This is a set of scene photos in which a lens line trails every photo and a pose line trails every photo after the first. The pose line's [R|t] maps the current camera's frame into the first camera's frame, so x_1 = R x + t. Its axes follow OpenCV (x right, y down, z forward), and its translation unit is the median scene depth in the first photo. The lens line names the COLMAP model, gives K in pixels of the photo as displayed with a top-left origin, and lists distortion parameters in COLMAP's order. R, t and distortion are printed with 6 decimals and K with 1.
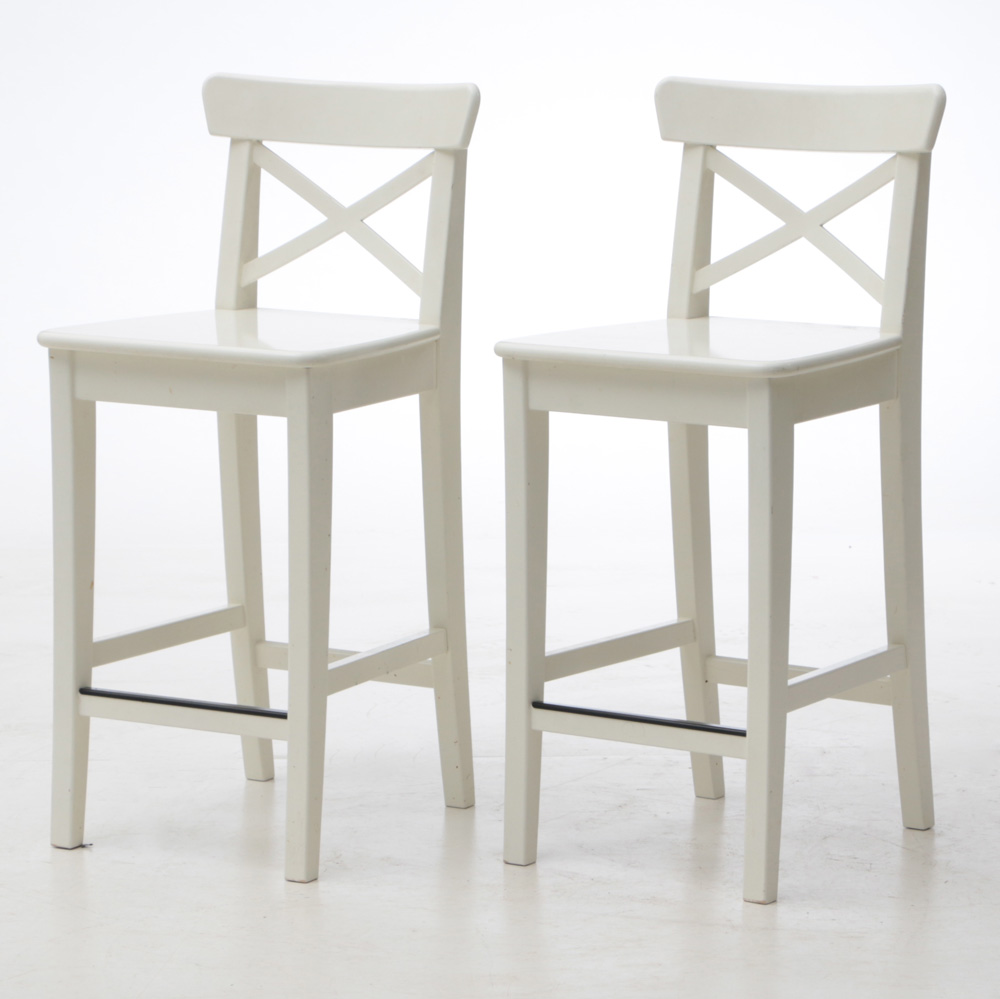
lens RADIAL K [[5158.0, 0, 497.8], [0, 5158.0, 499.4], [0, 0, 1]] dist [-0.035287, 0.000000]
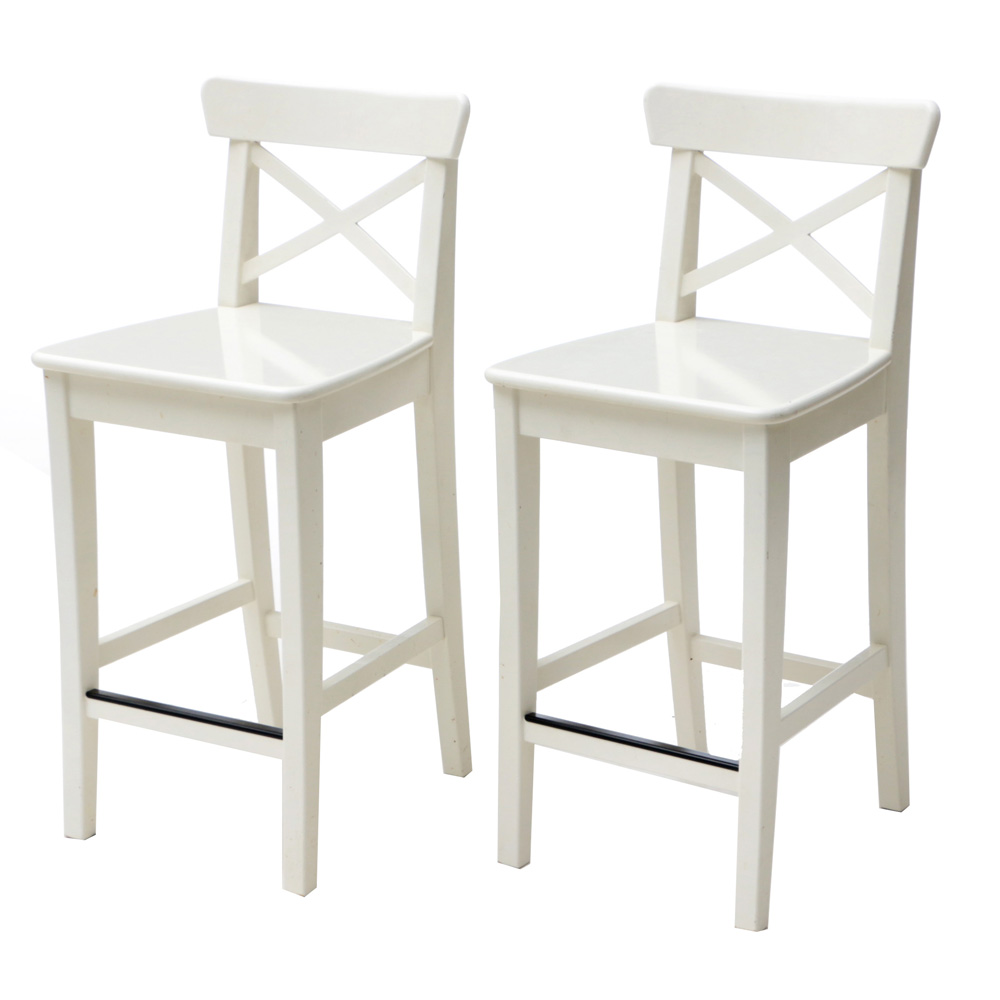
lens RADIAL K [[2736.3, 0, 507.5], [0, 2736.3, 500.3], [0, 0, 1]] dist [-0.041143, 0.000000]
pose [[0.999970, -0.005420, -0.005470, 0.006336], [0.006171, 0.988926, 0.148281, -0.081710], [0.004606, -0.148310, 0.988930, 0.464630]]
